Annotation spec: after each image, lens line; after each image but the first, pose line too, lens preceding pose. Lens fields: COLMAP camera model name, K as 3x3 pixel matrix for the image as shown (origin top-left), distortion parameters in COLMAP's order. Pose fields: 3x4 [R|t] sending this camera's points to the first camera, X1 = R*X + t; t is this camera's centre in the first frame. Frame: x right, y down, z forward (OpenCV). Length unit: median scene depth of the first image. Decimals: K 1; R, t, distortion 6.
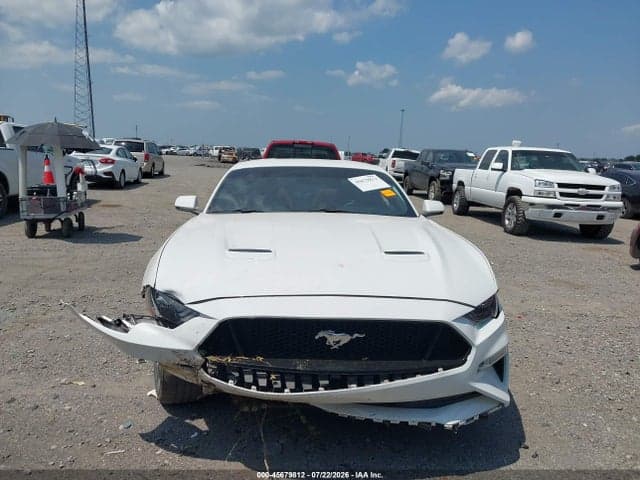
lens RADIAL K [[505.0, 0, 314.9], [0, 505.0, 239.4], [0, 0, 1]] dist [0.038856, -0.048377]
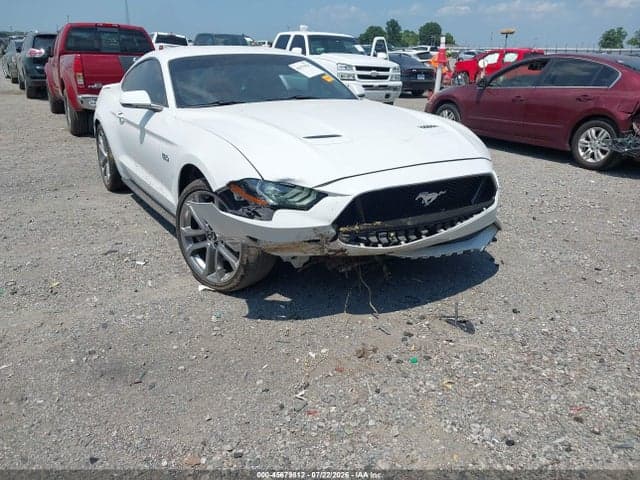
lens RADIAL K [[505.0, 0, 314.9], [0, 505.0, 239.4], [0, 0, 1]] dist [0.038856, -0.048377]
pose [[0.879606, -0.179277, 0.440628, -0.751870], [0.083025, 0.969907, 0.228884, -0.015393], [-0.468402, -0.164745, 0.868020, 0.009422]]
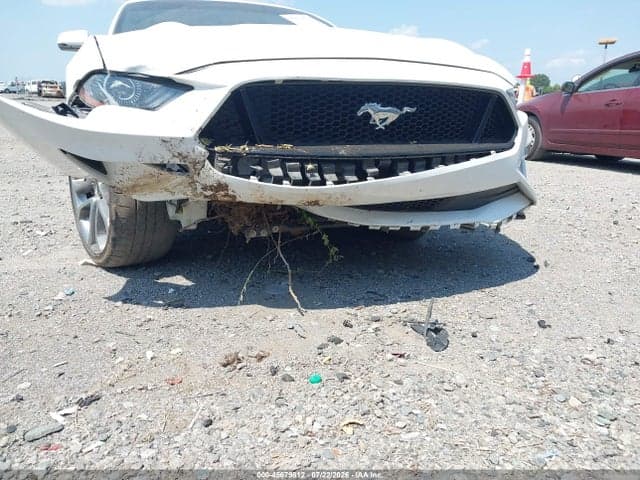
lens RADIAL K [[505.0, 0, 314.9], [0, 505.0, 239.4], [0, 0, 1]] dist [0.038856, -0.048377]
pose [[0.953770, -0.092170, 0.286054, -0.280724], [0.059197, 0.990780, 0.121865, 0.270701], [-0.294649, -0.099298, 0.950433, 0.262584]]
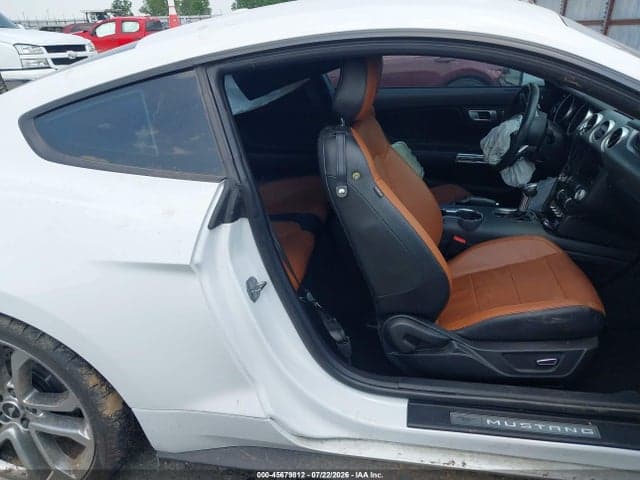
lens RADIAL K [[505.0, 0, 314.9], [0, 505.0, 239.4], [0, 0, 1]] dist [0.038856, -0.048377]
pose [[0.226620, -0.418445, 0.879515, -0.850520], [0.184009, 0.905141, 0.383224, -0.308617], [-0.956443, 0.074992, 0.282121, 2.016807]]
